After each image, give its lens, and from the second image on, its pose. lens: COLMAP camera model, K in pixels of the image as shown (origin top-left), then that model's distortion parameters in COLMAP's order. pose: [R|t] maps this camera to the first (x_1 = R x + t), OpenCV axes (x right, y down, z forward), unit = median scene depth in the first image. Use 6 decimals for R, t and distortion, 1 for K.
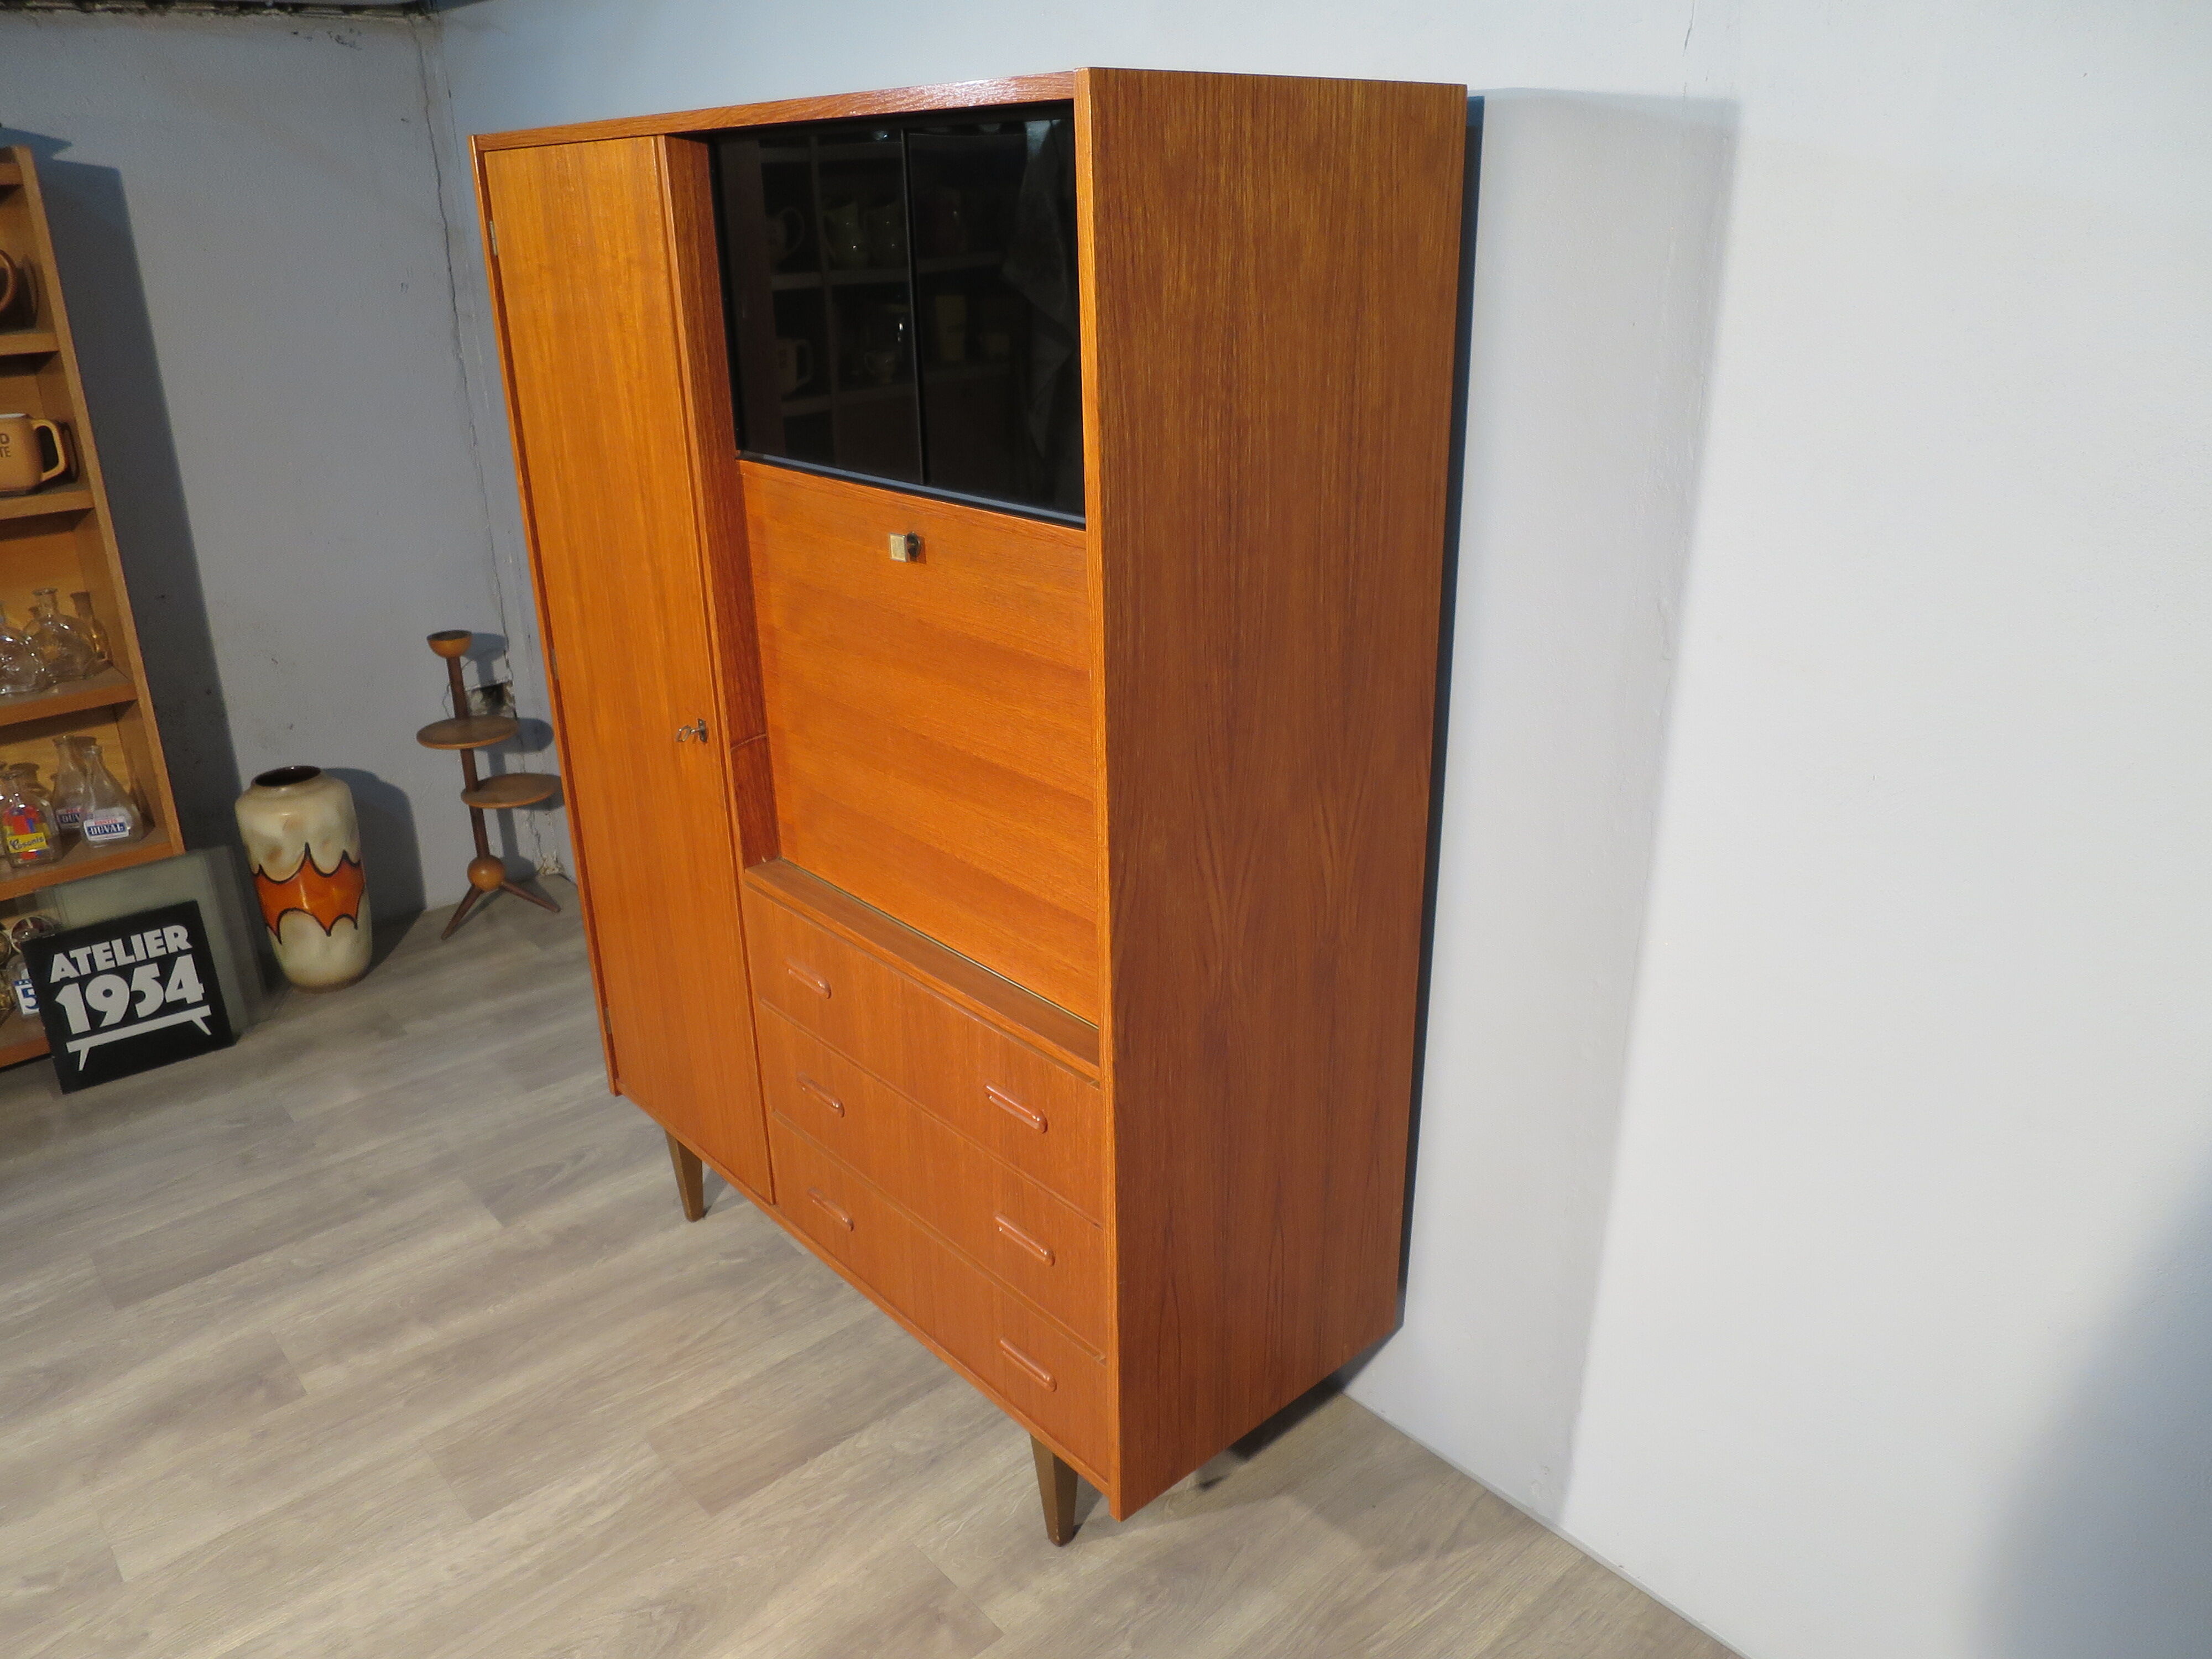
lens RADIAL K [[1590.0, 0, 1106.0], [0, 1590.0, 829.5], [0, 0, 1]] dist [-0.042486, 0.006357]
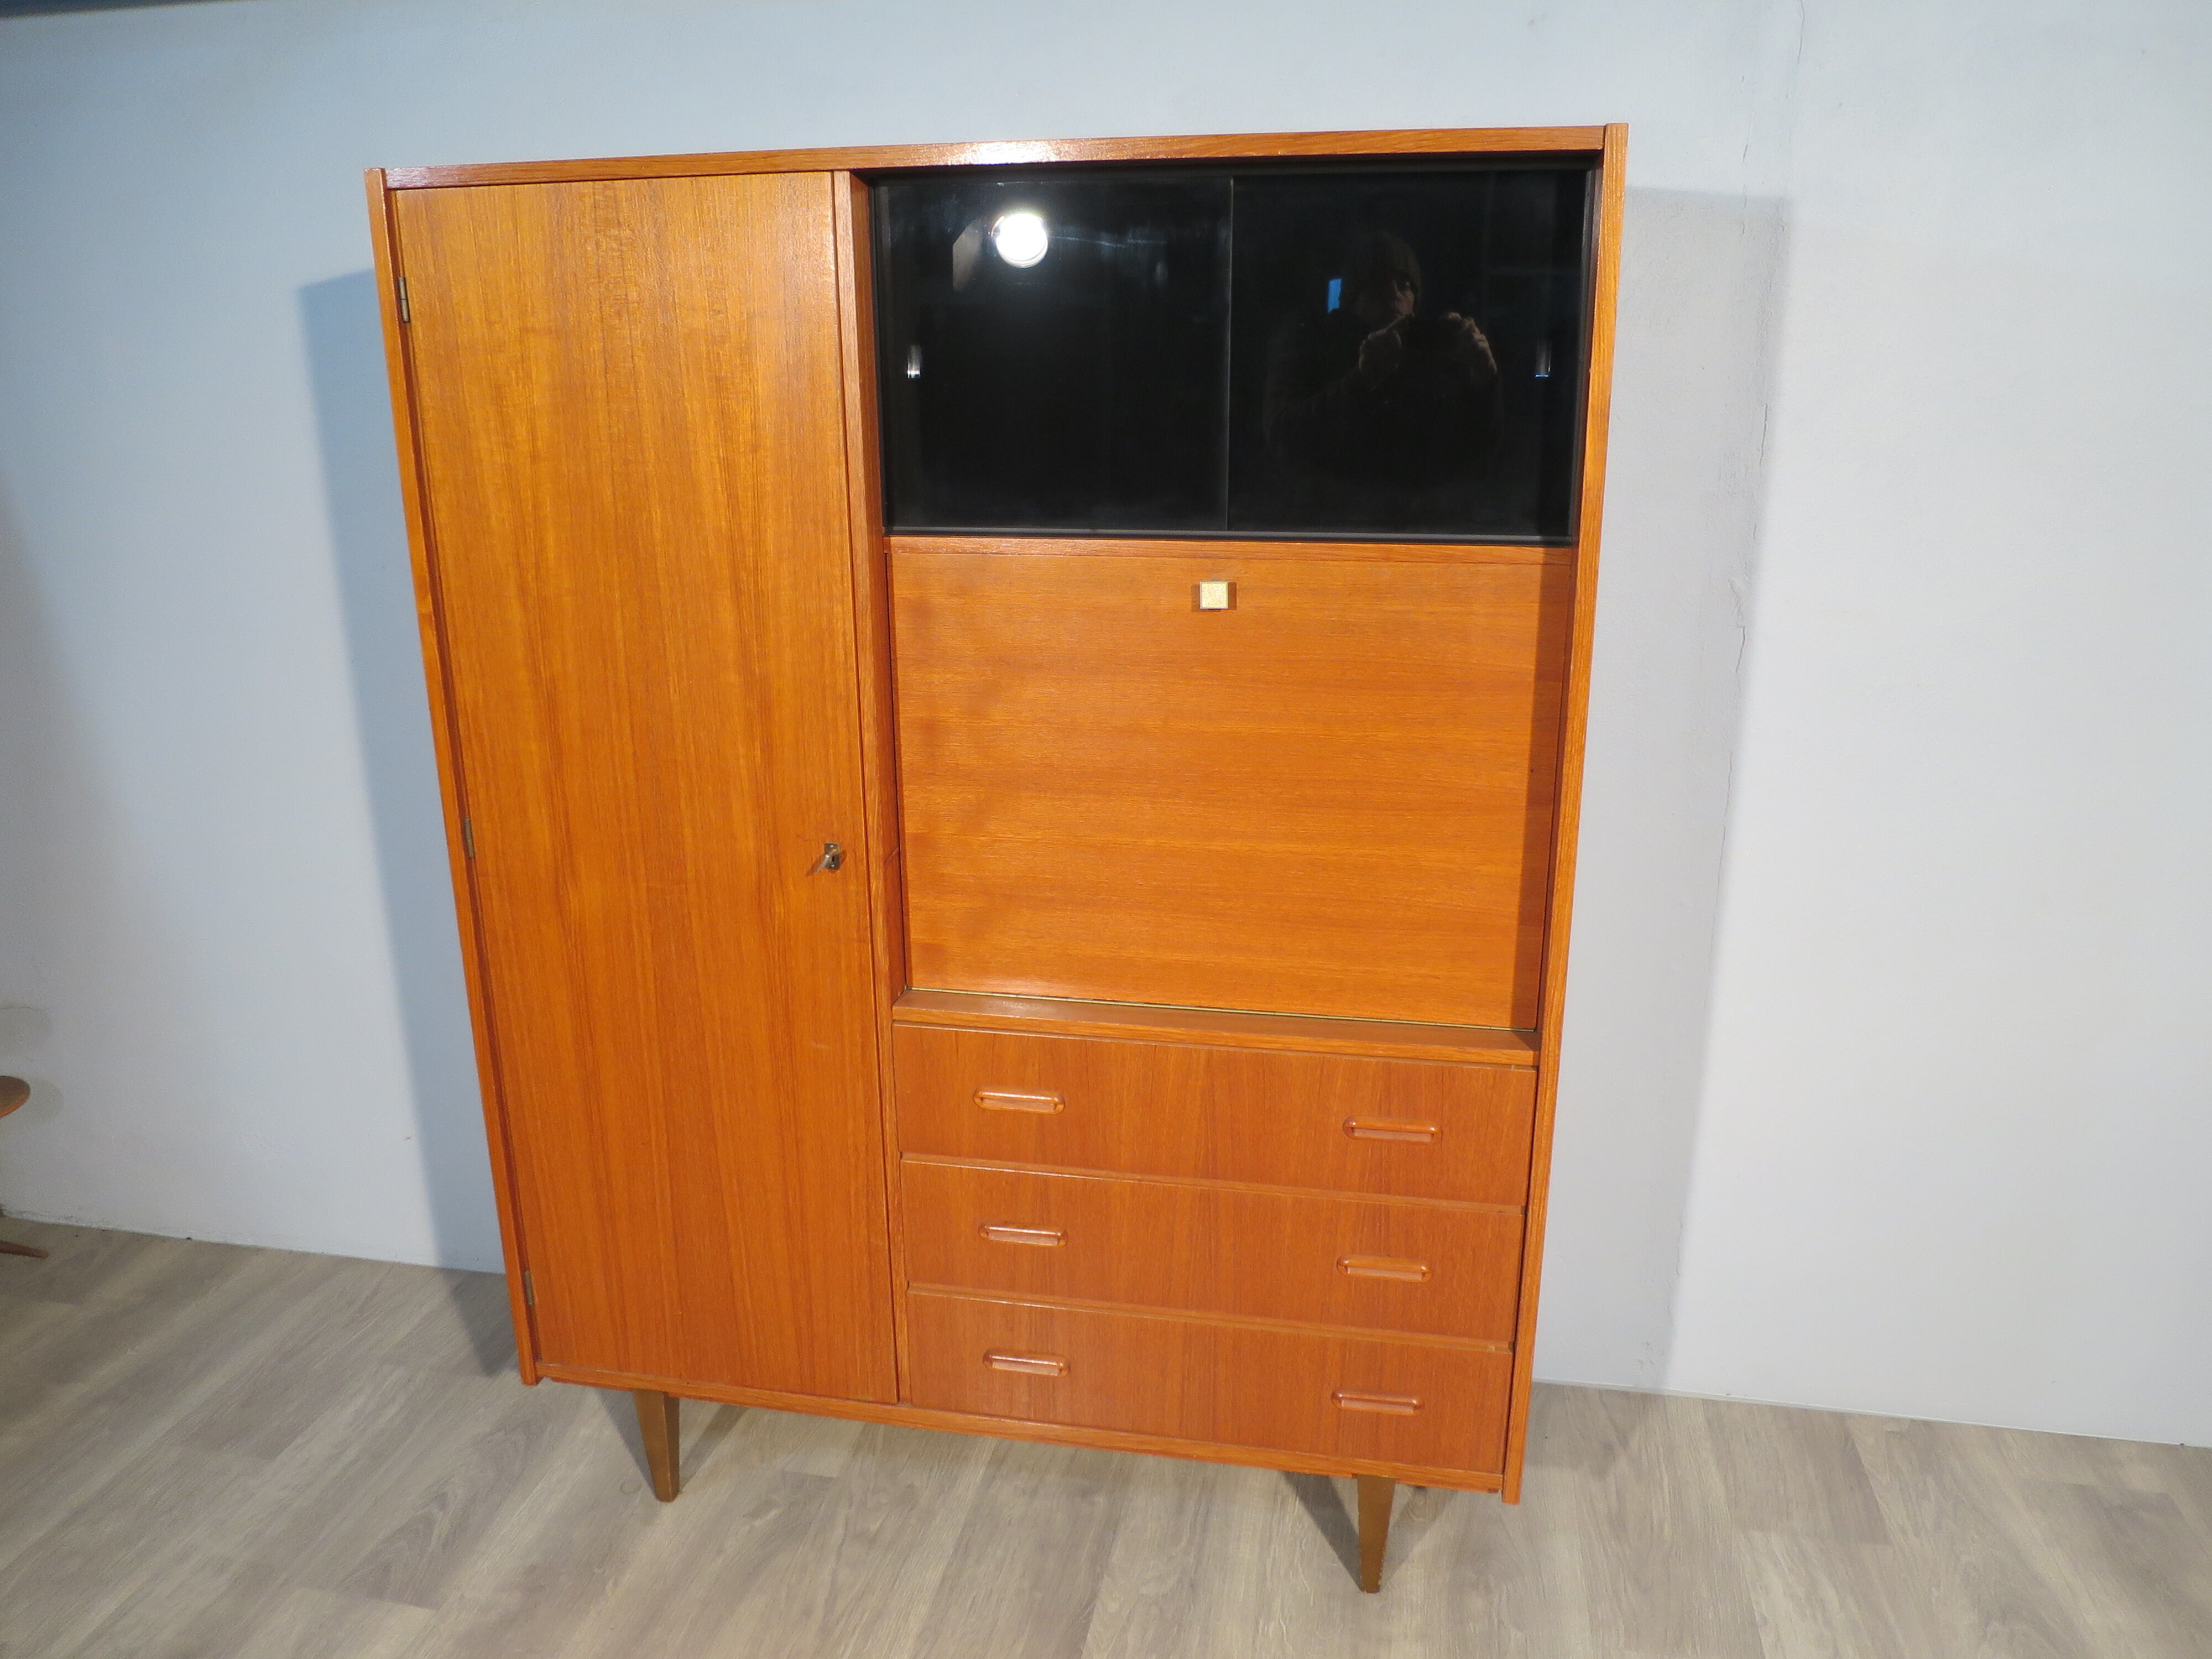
lens RADIAL K [[1590.0, 0, 1106.0], [0, 1590.0, 829.5], [0, 0, 1]] dist [-0.042486, 0.006357]
pose [[0.796478, -0.163192, 0.582229, -0.632193], [0.220694, 0.974922, -0.028646, -0.018970], [-0.562954, 0.151310, 0.812520, 0.214395]]
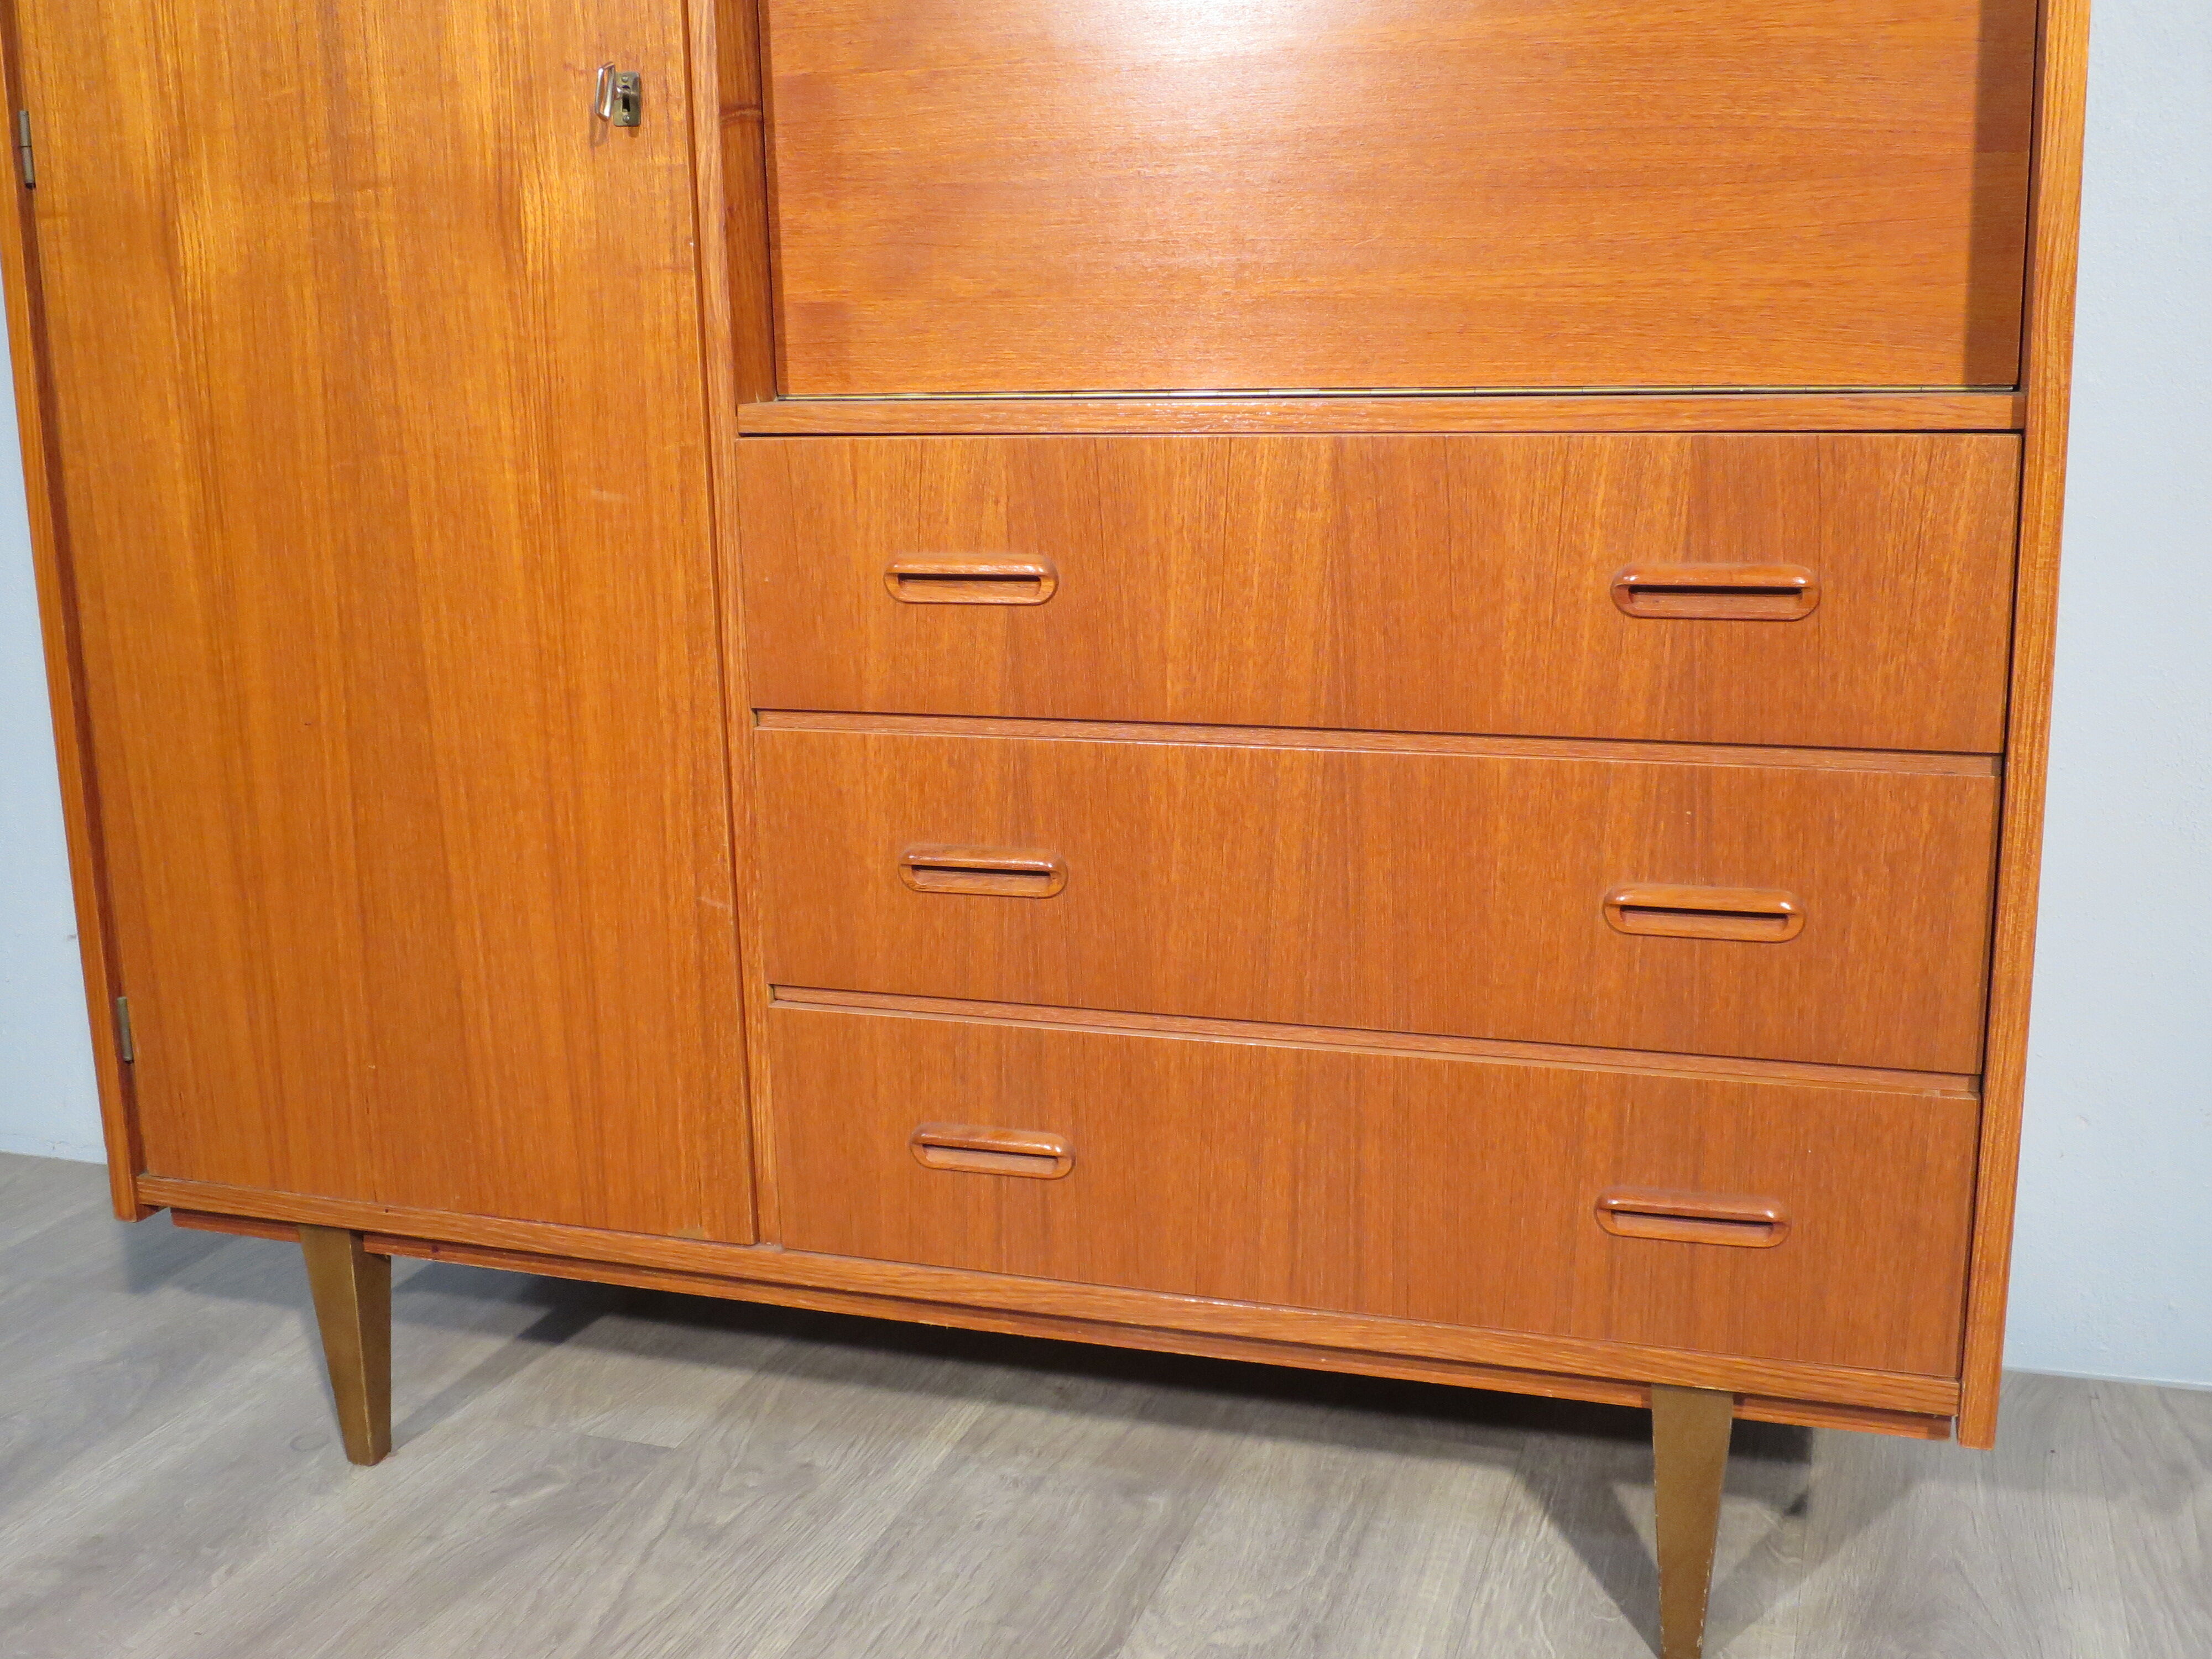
lens RADIAL K [[2274.5, 0, 1106.0], [0, 2274.5, 829.5], [0, 0, 1]] dist [-0.057400, -0.007891]
pose [[0.867136, -0.109505, 0.485884, -0.469693], [0.193444, 0.972994, -0.125944, 0.247511], [-0.458971, 0.203202, 0.864901, 0.419982]]
